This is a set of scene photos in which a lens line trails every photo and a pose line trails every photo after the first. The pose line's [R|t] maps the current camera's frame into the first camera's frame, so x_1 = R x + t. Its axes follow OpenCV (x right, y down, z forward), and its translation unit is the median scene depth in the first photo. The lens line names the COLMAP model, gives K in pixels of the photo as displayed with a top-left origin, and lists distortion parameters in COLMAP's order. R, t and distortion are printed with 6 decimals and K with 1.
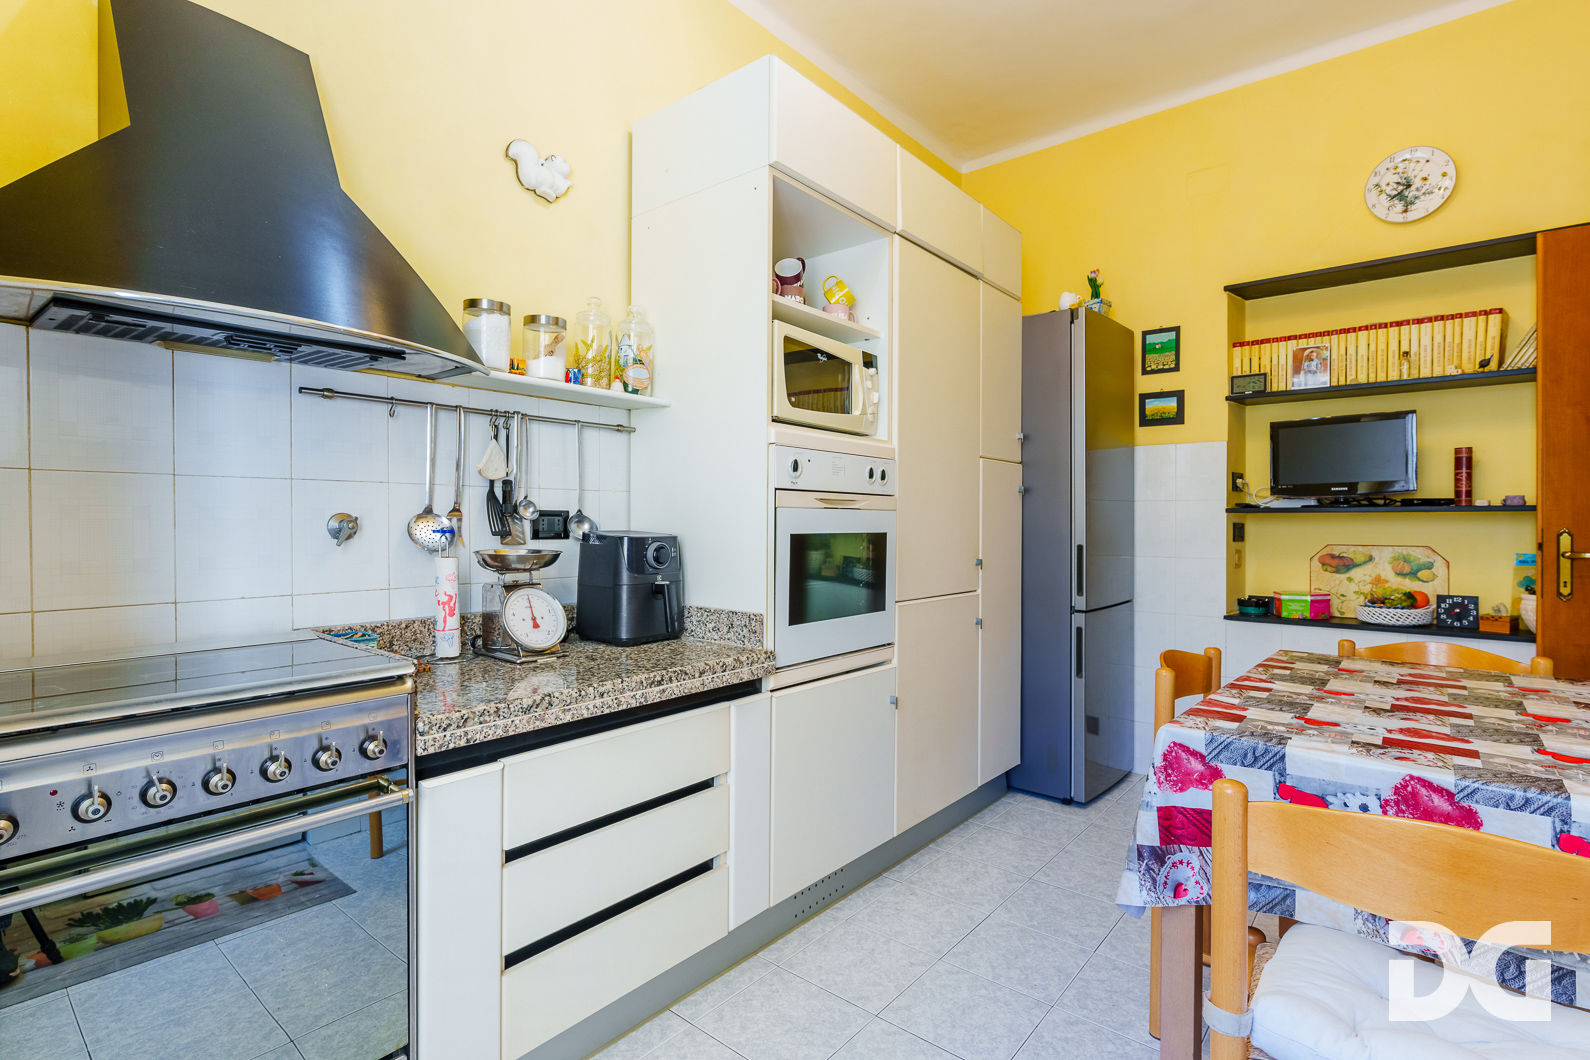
lens RADIAL K [[763.6, 0, 796.4], [0, 763.6, 529.4], [0, 0, 1]] dist [-0.010357, 0.003915]
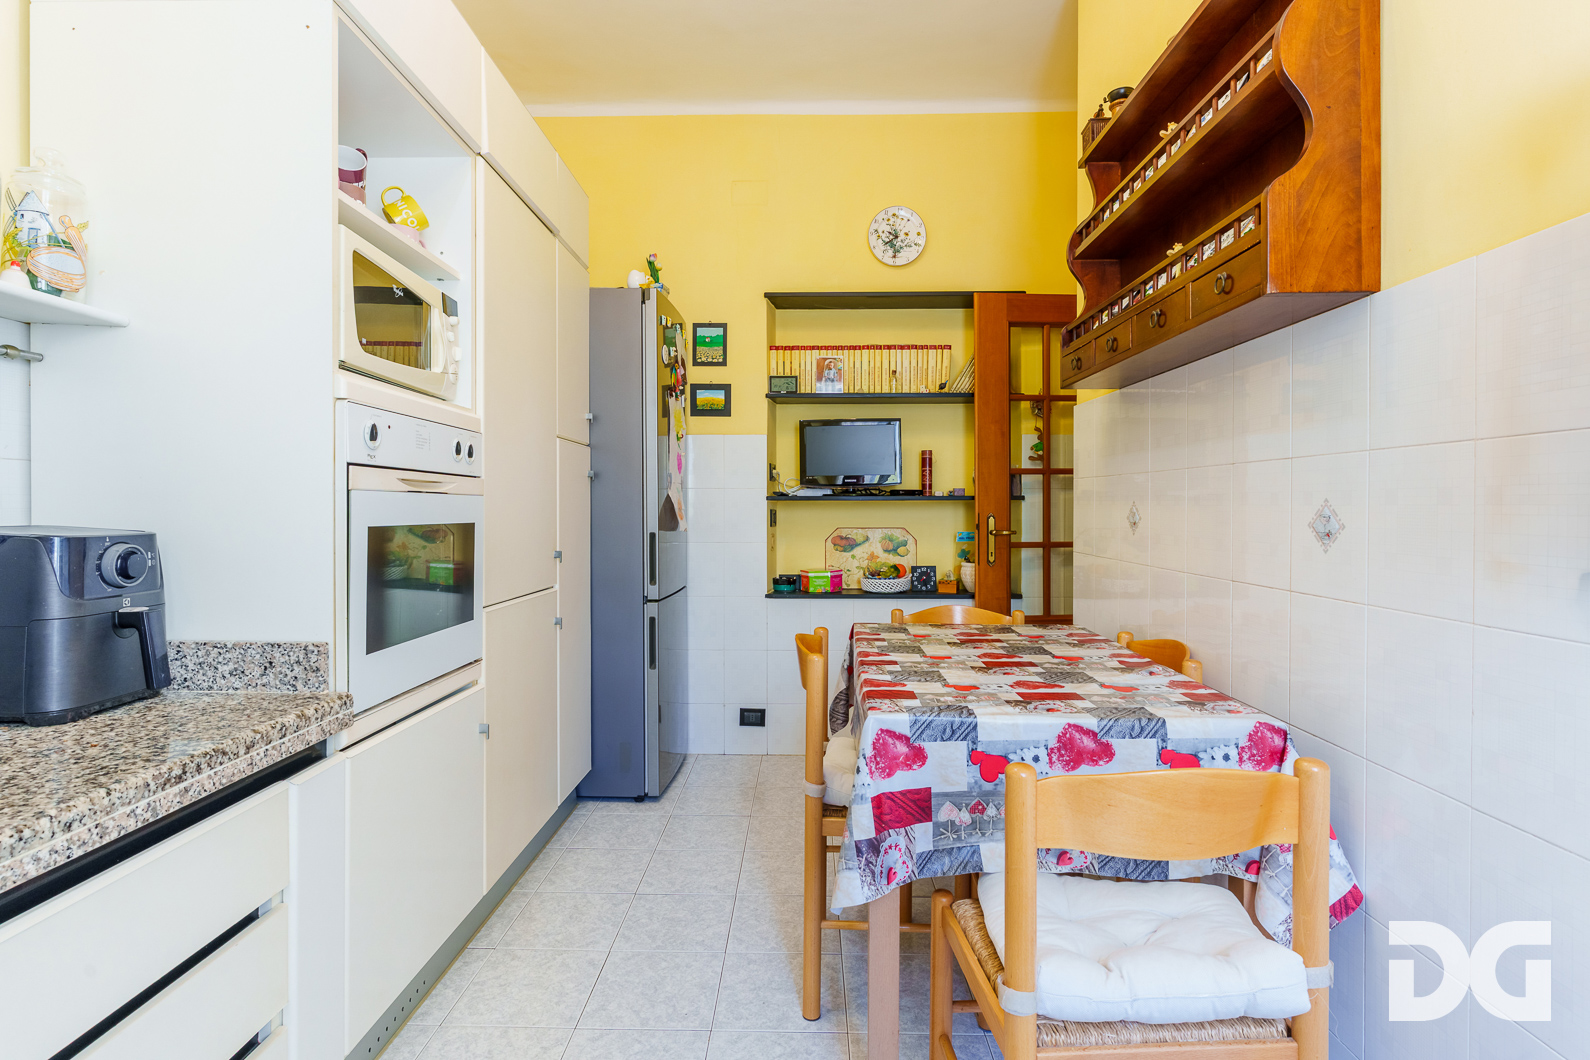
lens RADIAL K [[763.6, 0, 794.6], [0, 763.6, 516.4], [0, 0, 1]] dist [-0.010357, 0.003915]
pose [[0.778635, -0.007923, 0.627427, -0.120349], [0.007447, 0.999967, 0.003386, -0.002819], [-0.627433, 0.002036, 0.778668, 0.156534]]
